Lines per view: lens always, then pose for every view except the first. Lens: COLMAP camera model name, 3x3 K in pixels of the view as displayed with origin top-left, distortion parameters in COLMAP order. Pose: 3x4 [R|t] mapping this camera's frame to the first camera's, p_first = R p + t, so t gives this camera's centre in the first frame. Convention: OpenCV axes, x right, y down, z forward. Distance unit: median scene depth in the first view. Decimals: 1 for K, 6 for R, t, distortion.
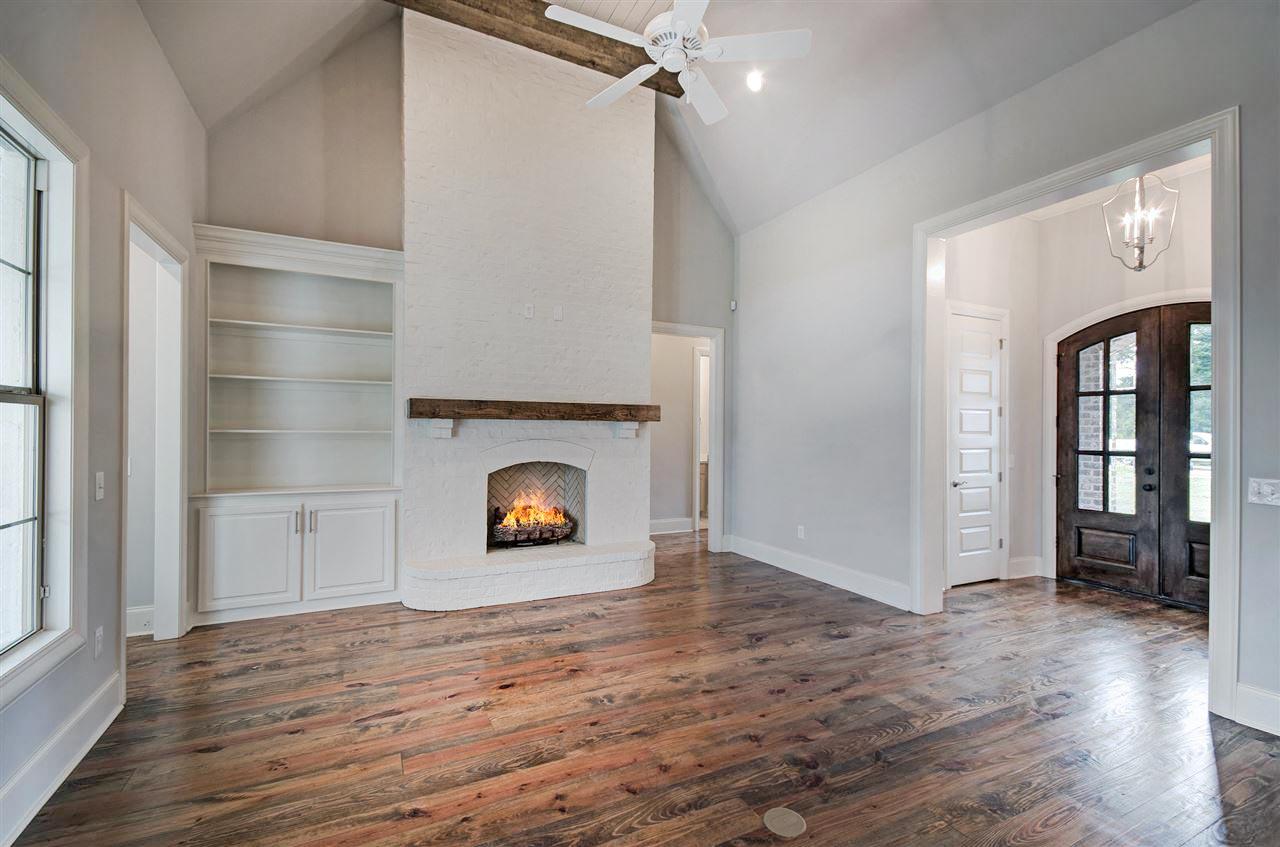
lens RADIAL K [[559.8, 0, 639.1], [0, 559.8, 428.1], [0, 0, 1]] dist [0.012212, 0.000179]
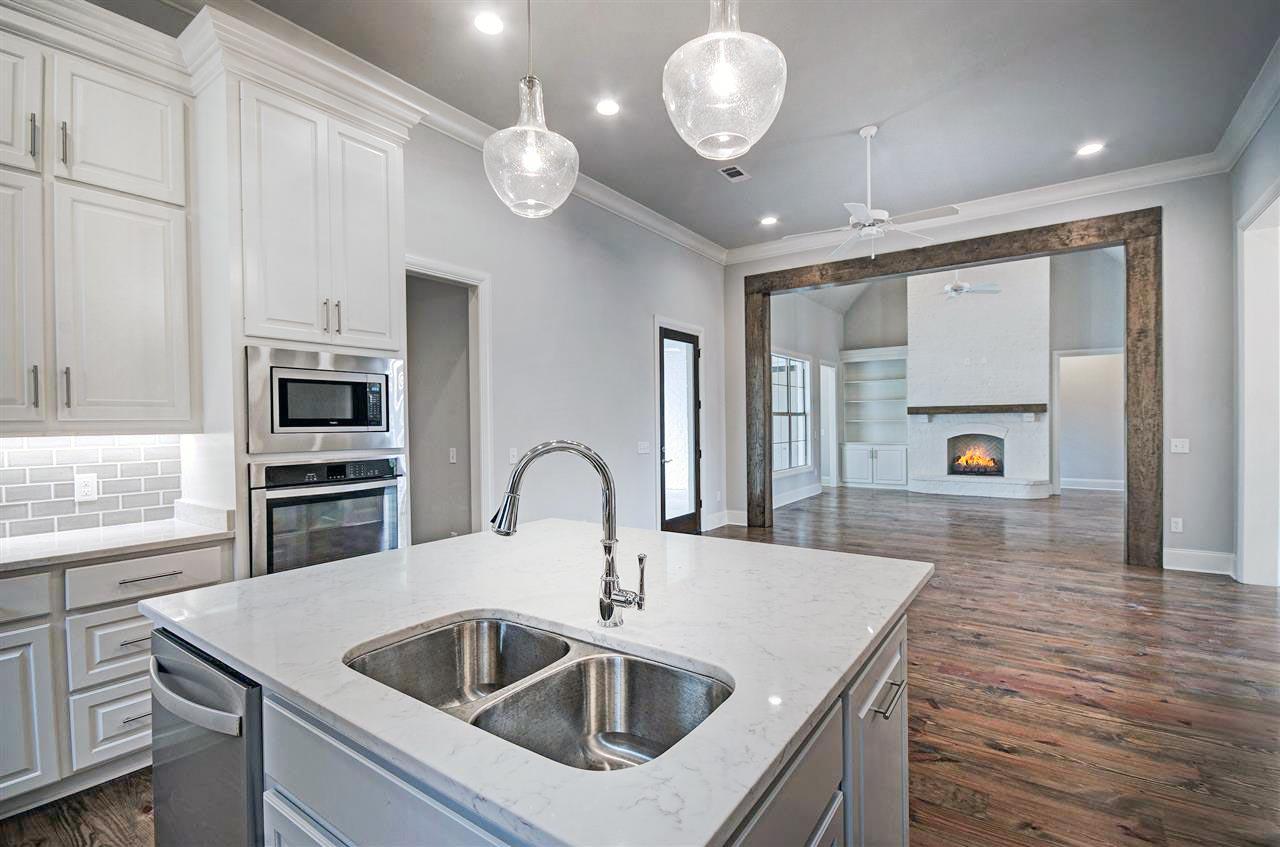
lens RADIAL K [[579.6, 0, 636.8], [0, 579.6, 429.4], [0, 0, 1]] dist [0.002701, -0.000057]
pose [[0.476624, -0.001621, -0.879106, 1.251799], [0.020452, 0.999748, 0.009245, -0.001870], [0.878869, -0.022386, 0.476537, -1.259698]]
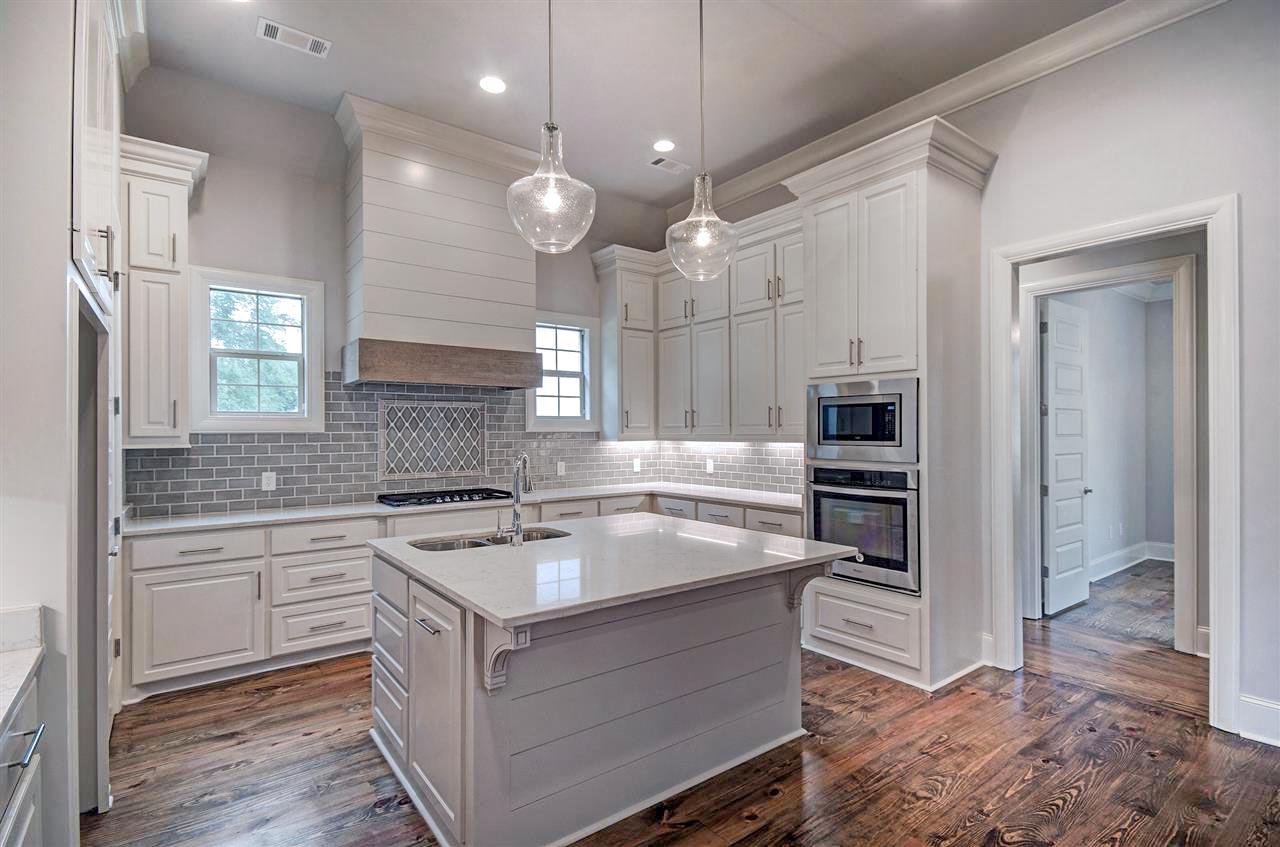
lens RADIAL K [[611.5, 0, 642.2], [0, 611.5, 426.8], [0, 0, 1]] dist [0.002078, 0.000255]
pose [[-0.980597, -0.005247, -0.195964, 0.974297], [-0.002453, 0.999892, -0.014496, -0.012525], [0.196019, -0.013734, -0.980504, -0.471700]]
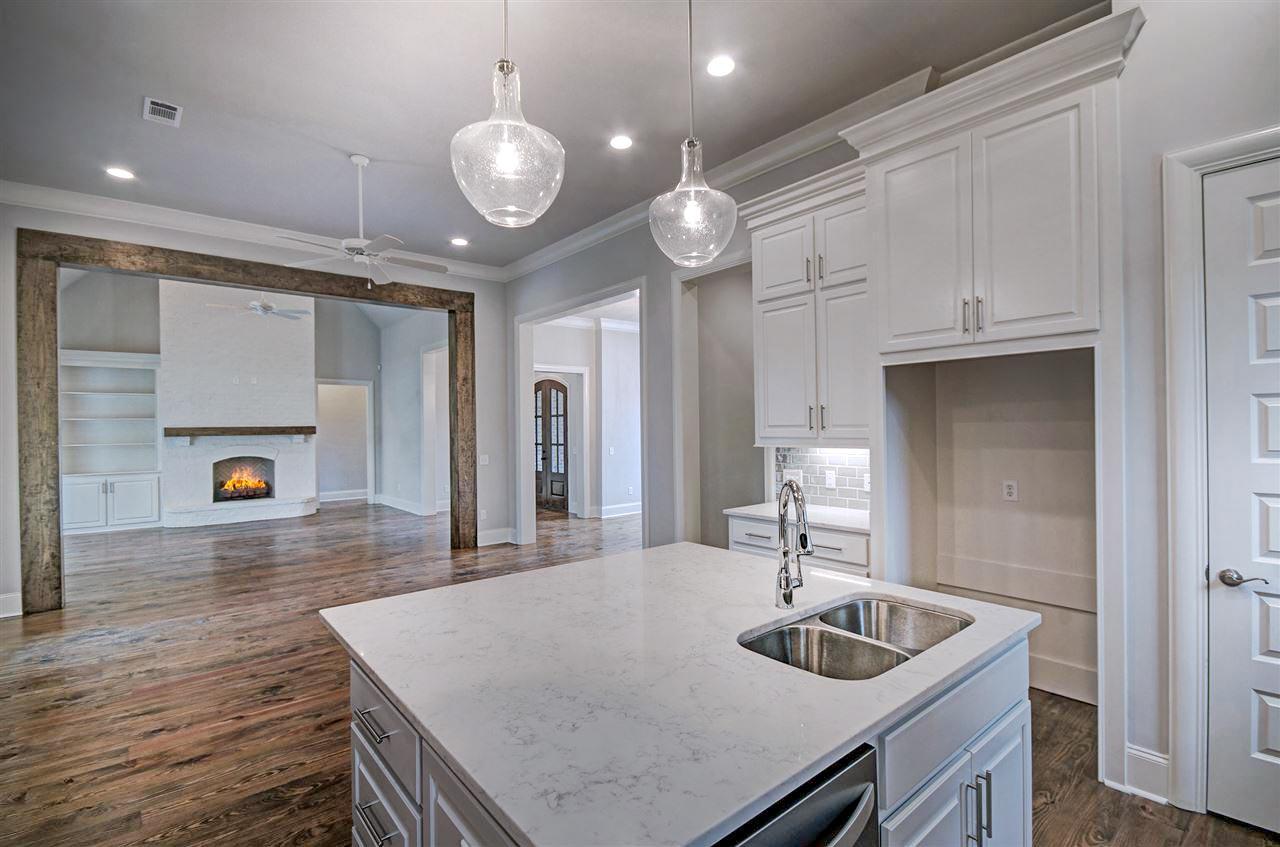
lens RADIAL K [[584.8, 0, 642.4], [0, 584.8, 426.8], [0, 0, 1]] dist [0.000457, -0.000276]
pose [[0.969364, -0.020287, 0.244789, 0.770773], [0.019160, 0.999792, 0.006984, -0.035859], [-0.244880, -0.002080, 0.969551, -1.524939]]
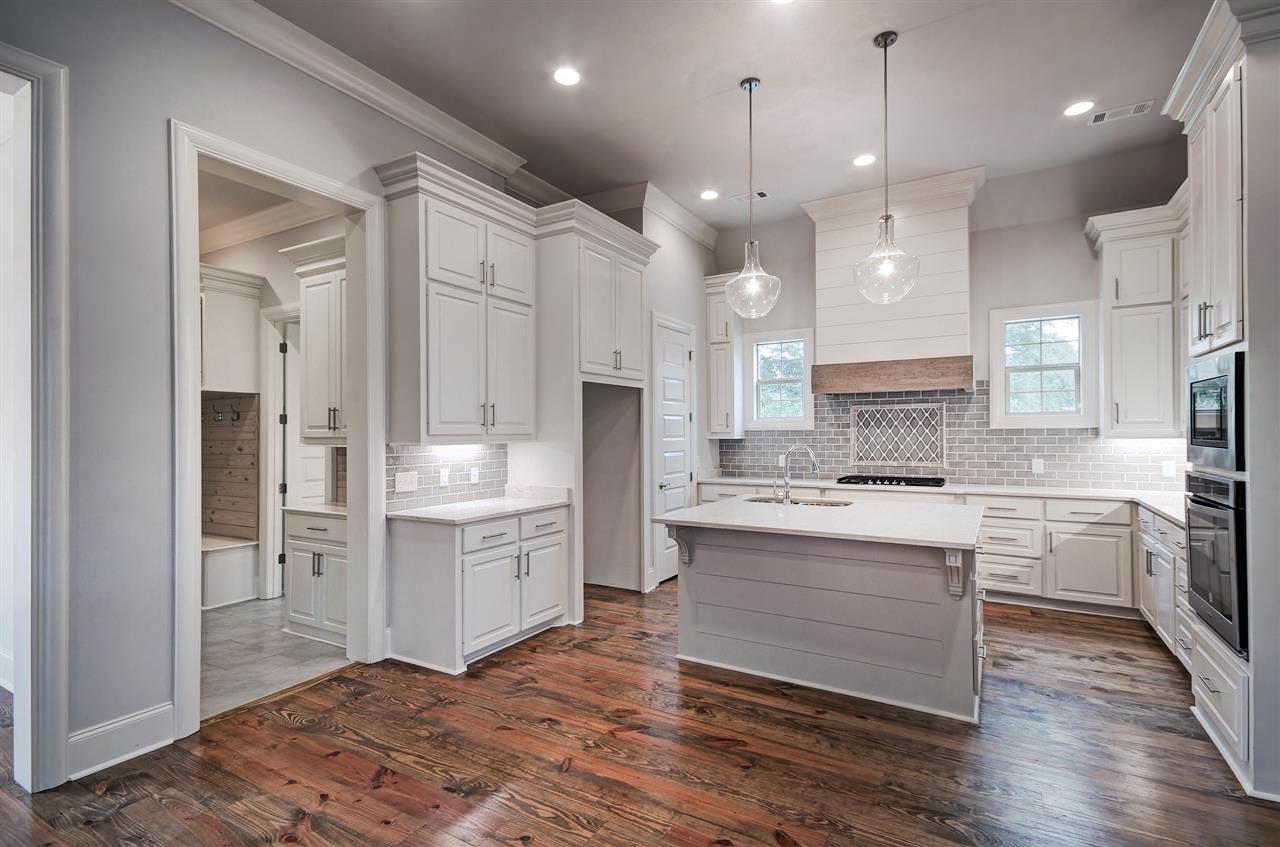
lens RADIAL K [[605.7, 0, 640.0], [0, 605.7, 423.5], [0, 0, 1]] dist [0.028644, 0.000213]
pose [[-0.552617, 0.008666, 0.833390, 0.302870], [-0.001700, 0.999932, -0.011525, -0.014132], [-0.833433, -0.007786, -0.552565, -0.401808]]
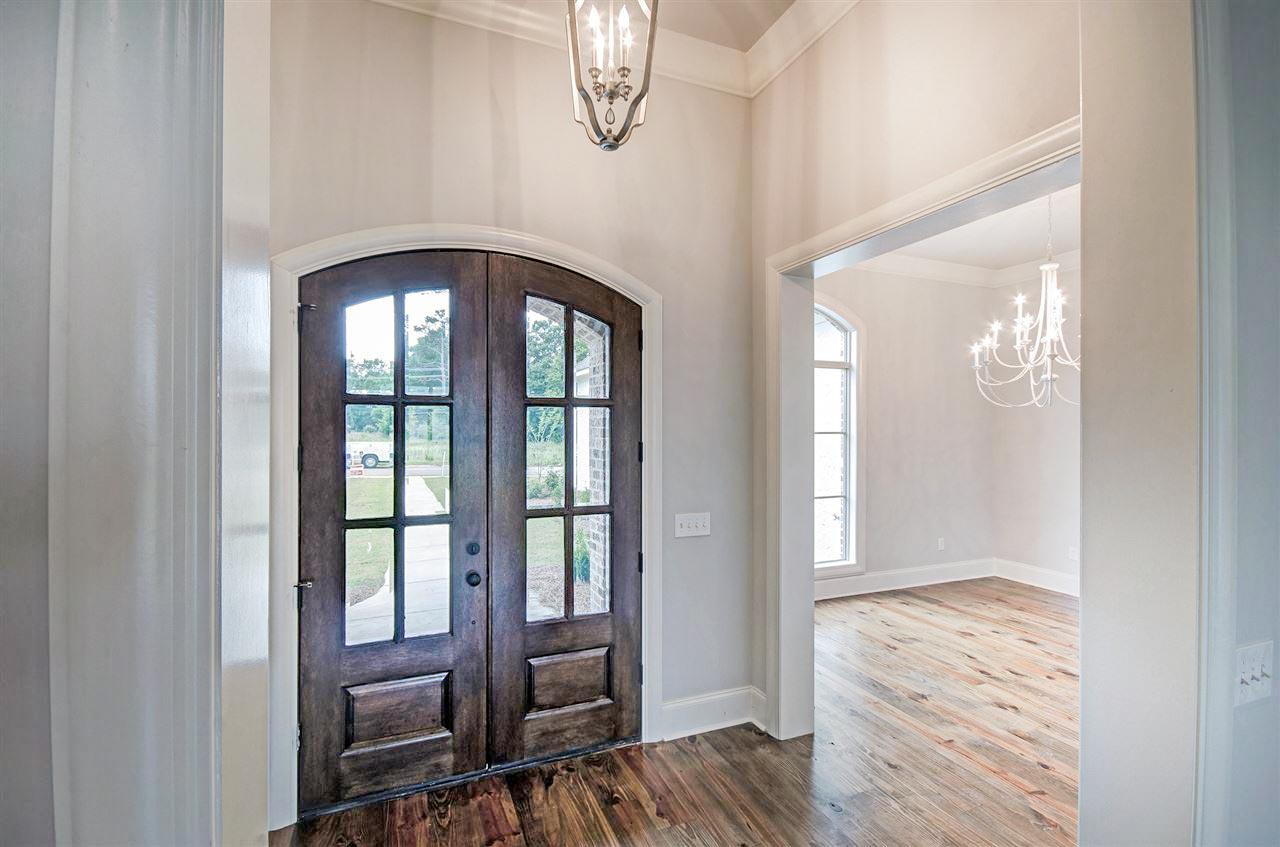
lens RADIAL K [[579.6, 0, 636.8], [0, 579.6, 429.4], [0, 0, 1]] dist [0.002701, -0.000057]
pose [[0.062065, -0.007945, 0.998040, 0.383477], [-0.006819, 0.999942, 0.008384, -0.048348], [-0.998049, -0.007326, 0.062008, 0.877047]]
